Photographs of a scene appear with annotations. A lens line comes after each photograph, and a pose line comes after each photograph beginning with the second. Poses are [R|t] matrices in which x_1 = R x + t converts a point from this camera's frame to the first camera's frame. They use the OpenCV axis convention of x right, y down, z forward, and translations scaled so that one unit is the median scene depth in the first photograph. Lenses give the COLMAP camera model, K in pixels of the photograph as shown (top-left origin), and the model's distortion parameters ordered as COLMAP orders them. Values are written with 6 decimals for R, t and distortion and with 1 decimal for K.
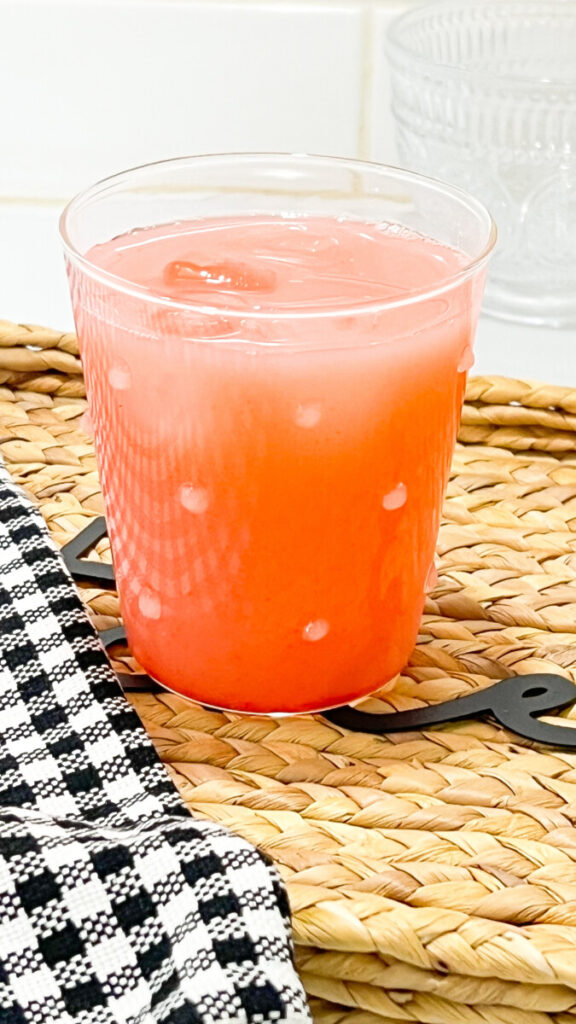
lens RADIAL K [[2182.2, 0, 264.5], [0, 2182.2, 525.7], [0, 0, 1]] dist [0.332428, 0.000000]
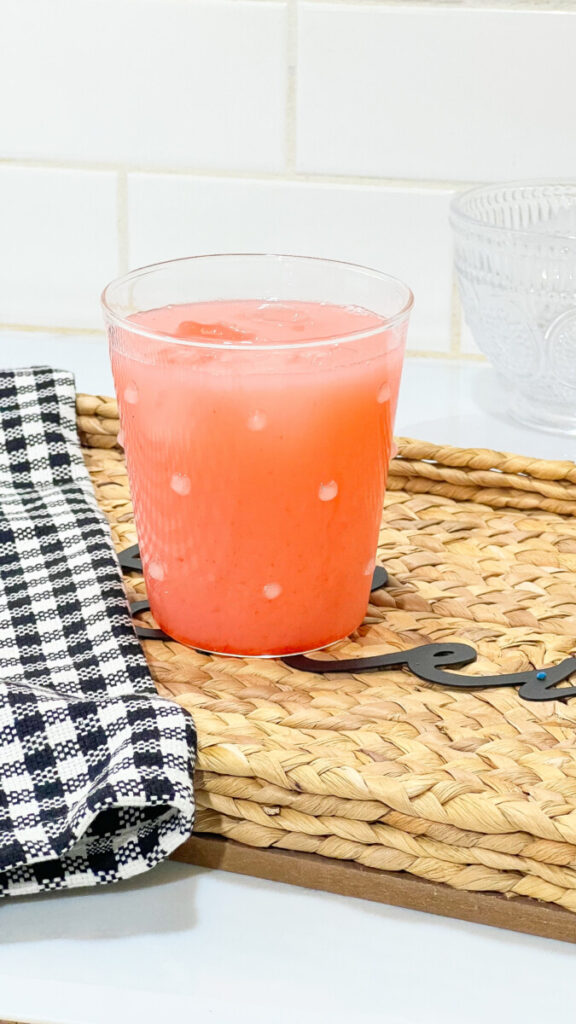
lens RADIAL K [[2182.2, 0, 282.8], [0, 2182.2, 509.8], [0, 0, 1]] dist [0.332428, 0.000000]
pose [[0.989855, 0.039881, -0.136372, 0.213781], [-0.055309, 0.992248, -0.111283, 0.149400], [0.130877, 0.117697, 0.984388, -0.347586]]
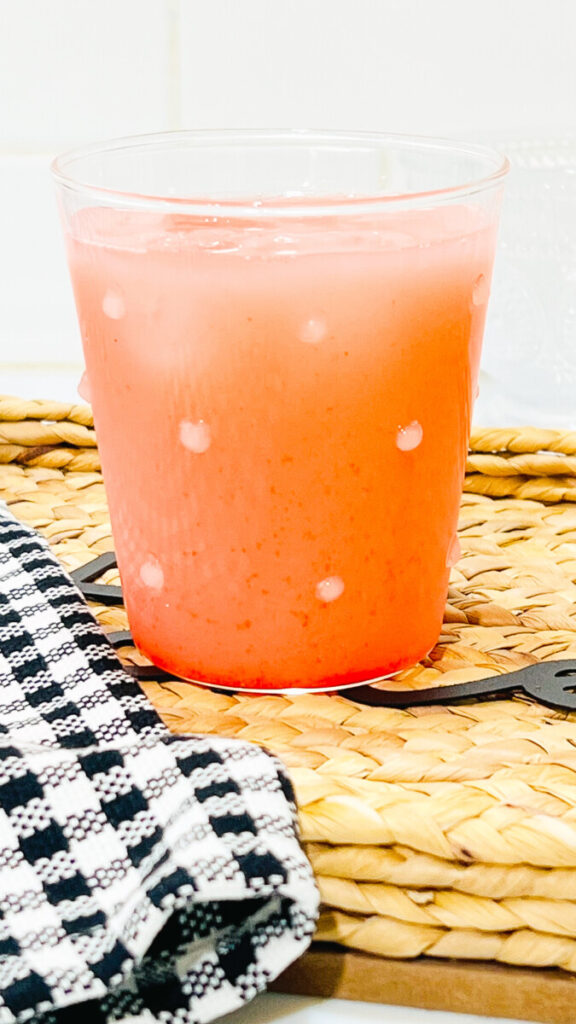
lens RADIAL K [[2182.2, 0, 297.1], [0, 2182.2, 565.3], [0, 0, 1]] dist [0.332428, 0.000000]
pose [[0.999785, -0.018244, -0.009854, 0.018975], [0.016384, 0.986342, -0.163890, 0.189943], [0.012709, 0.163694, 0.986429, 0.079596]]
